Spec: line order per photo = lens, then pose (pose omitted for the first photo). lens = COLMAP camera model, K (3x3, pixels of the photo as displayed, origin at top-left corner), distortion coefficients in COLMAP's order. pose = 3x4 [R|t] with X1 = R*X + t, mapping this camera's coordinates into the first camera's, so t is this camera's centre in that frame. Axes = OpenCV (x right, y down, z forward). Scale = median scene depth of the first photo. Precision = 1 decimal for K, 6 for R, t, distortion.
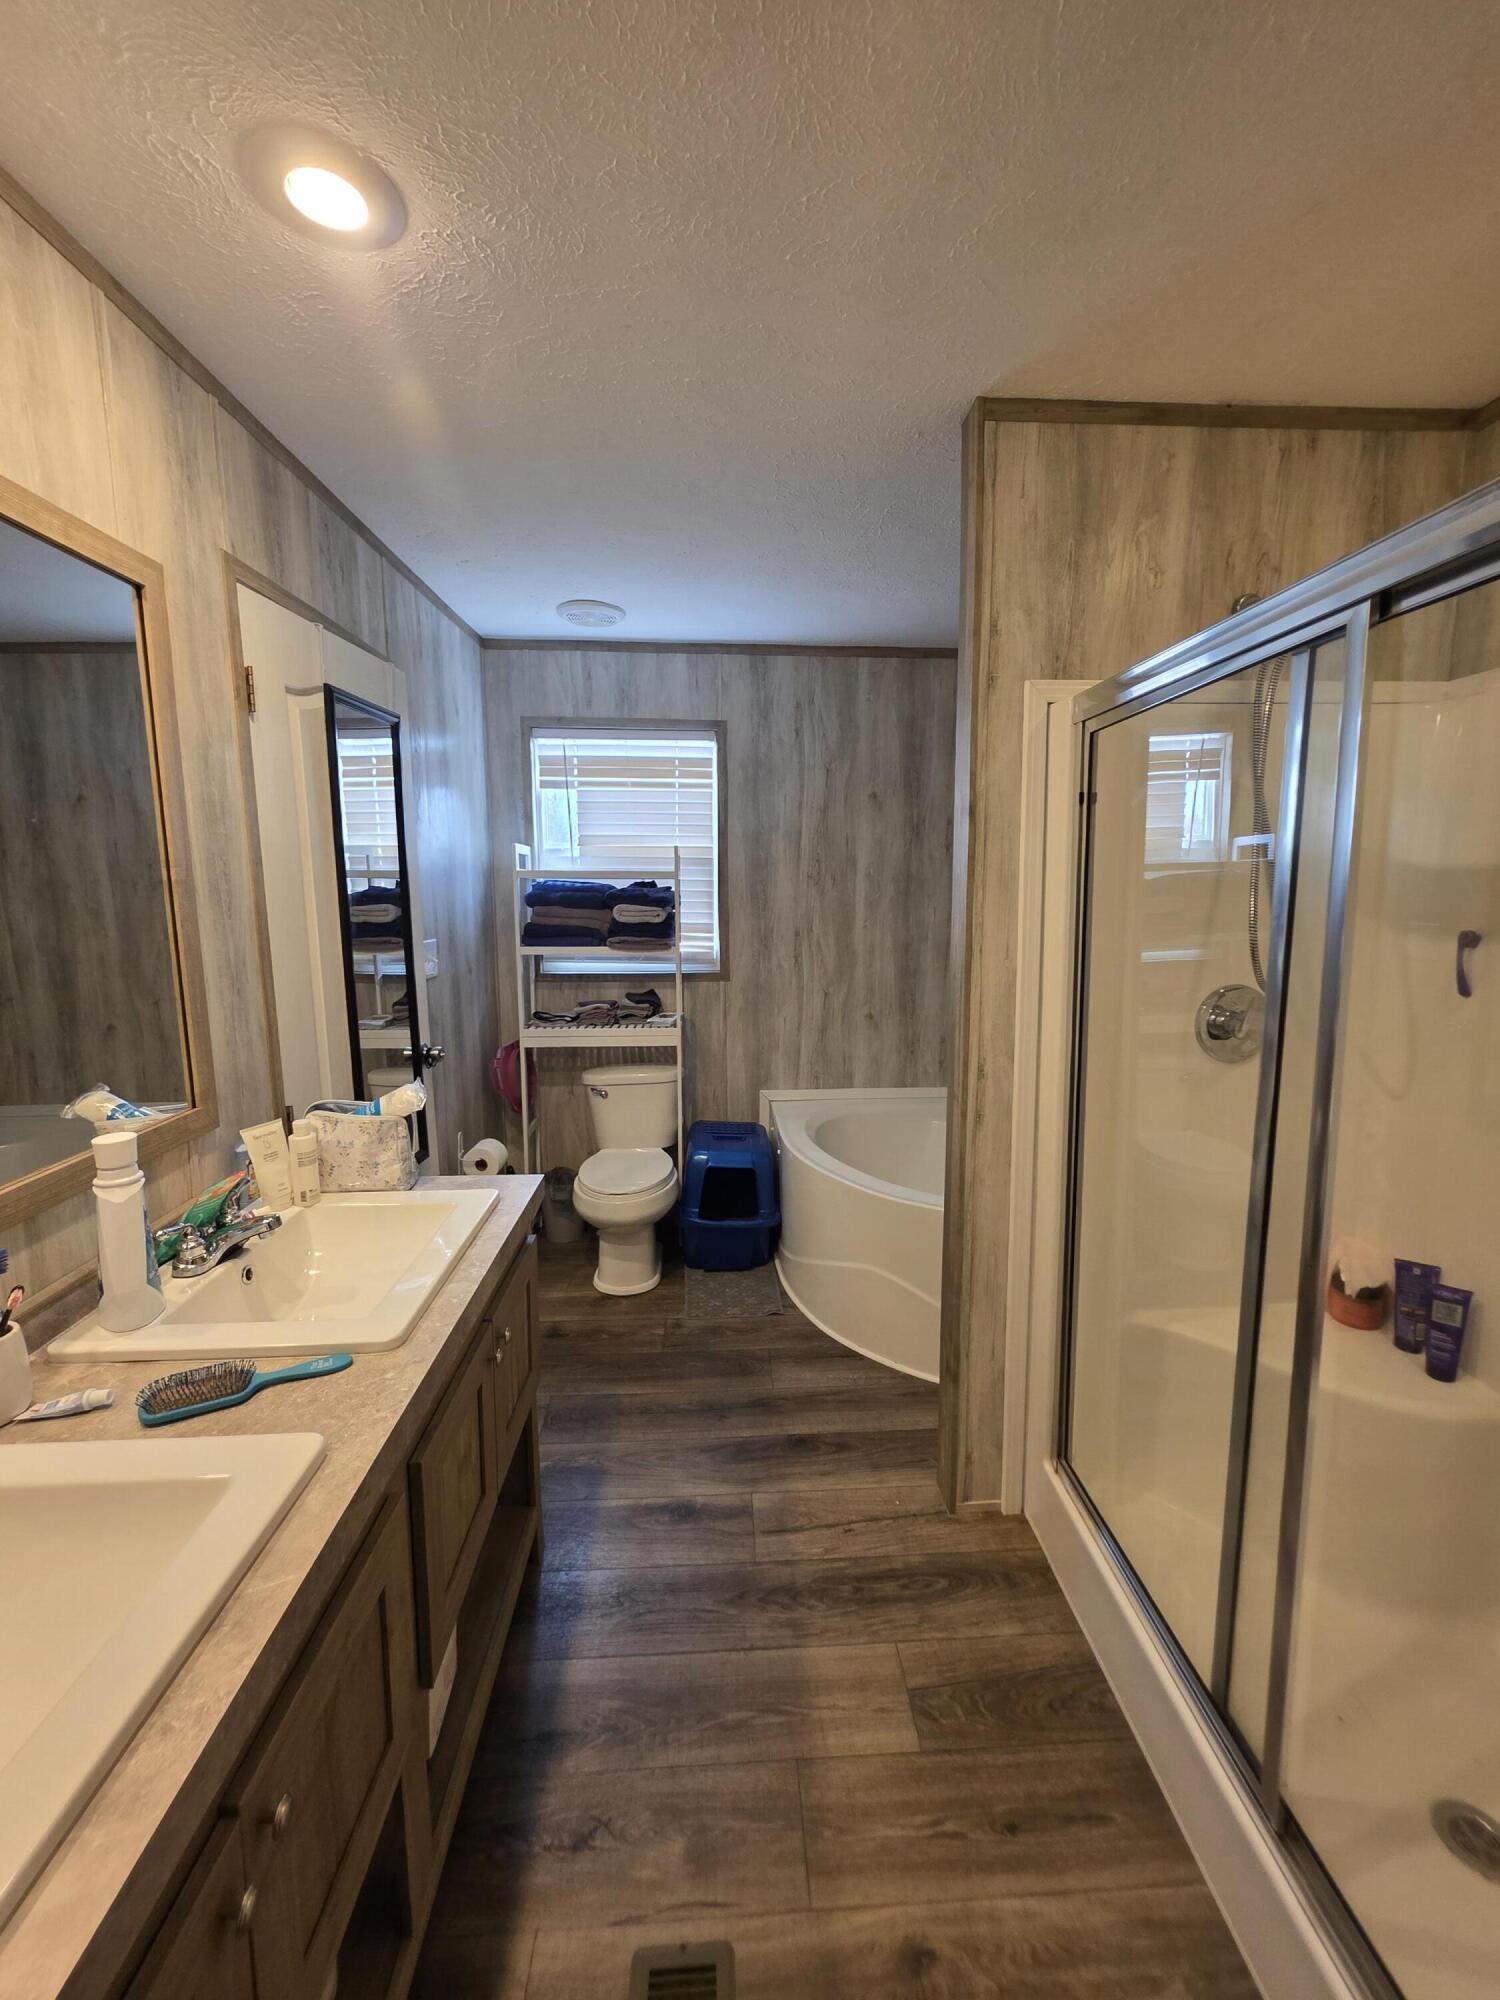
lens RADIAL K [[798.3, 0, 762.5], [0, 798.3, 990.5], [0, 0, 1]] dist [-0.000110, 0.000279]
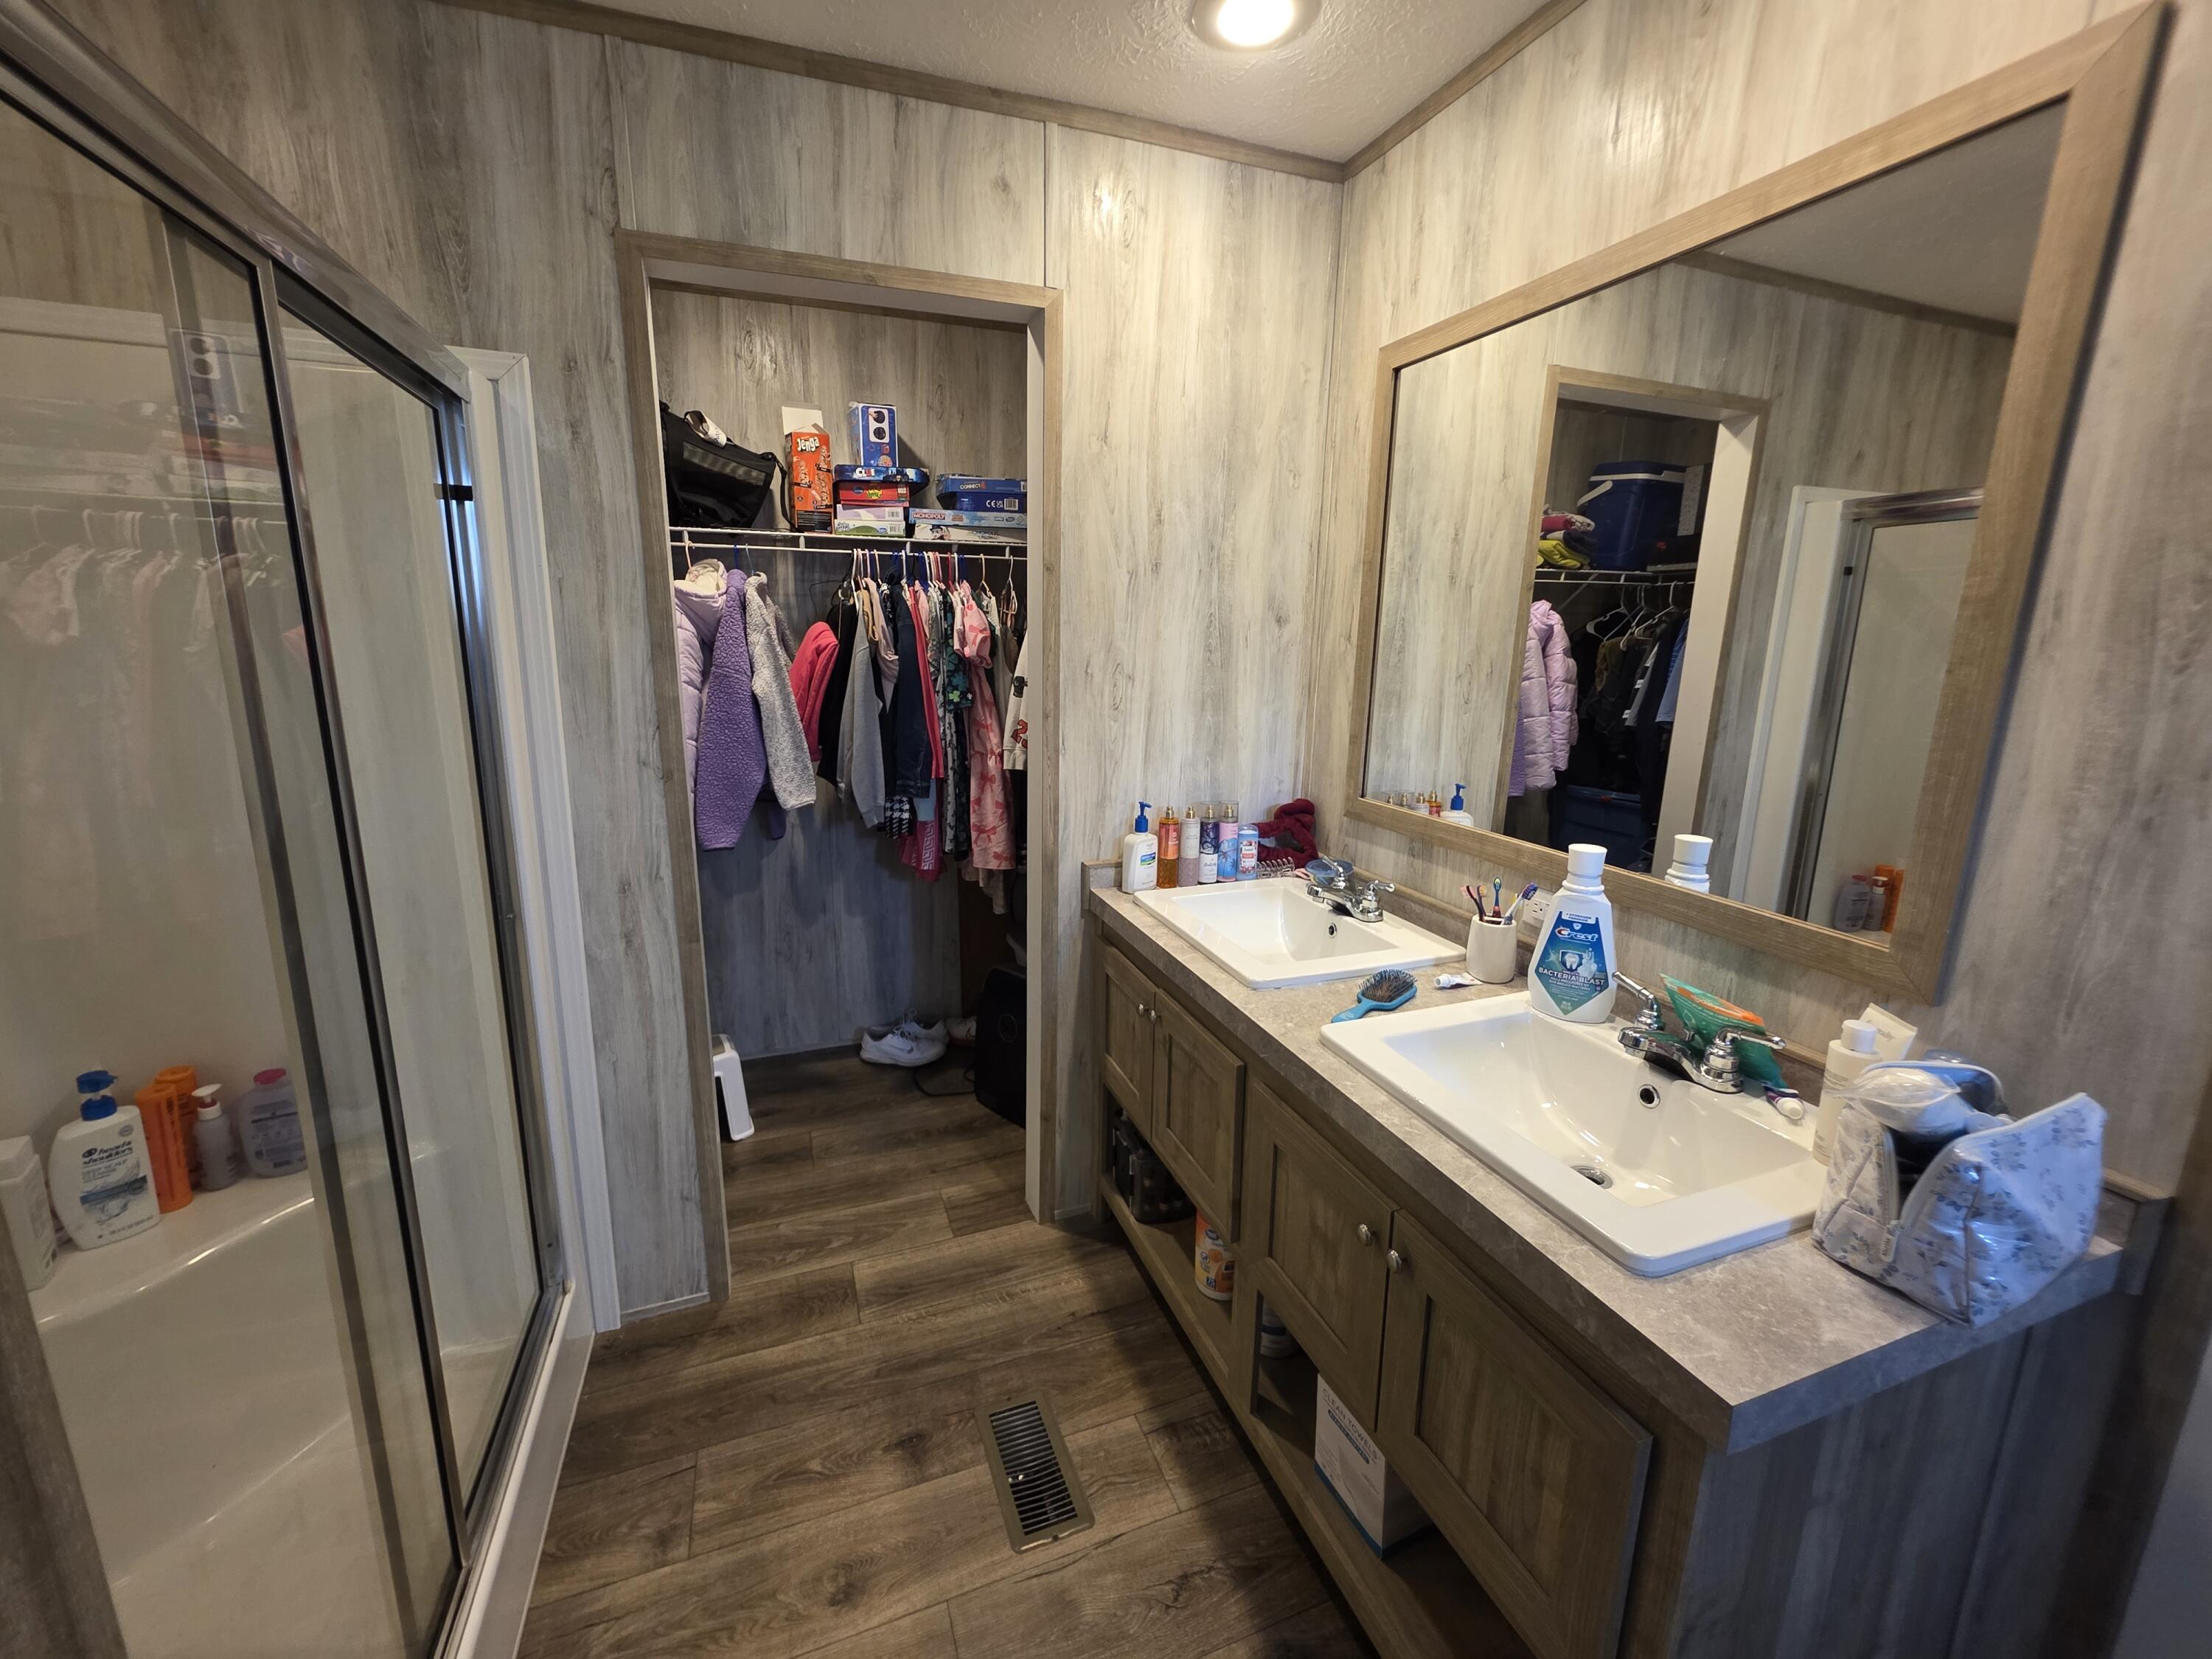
lens RADIAL K [[882.9, 0, 1102.3], [0, 882.9, 816.9], [0, 0, 1]] dist [-0.000110, 0.000279]
pose [[-0.953956, 0.043462, -0.296780, 0.106342], [-0.057974, 0.944072, 0.324603, -0.132375], [0.294289, 0.326863, -0.898084, 1.125414]]
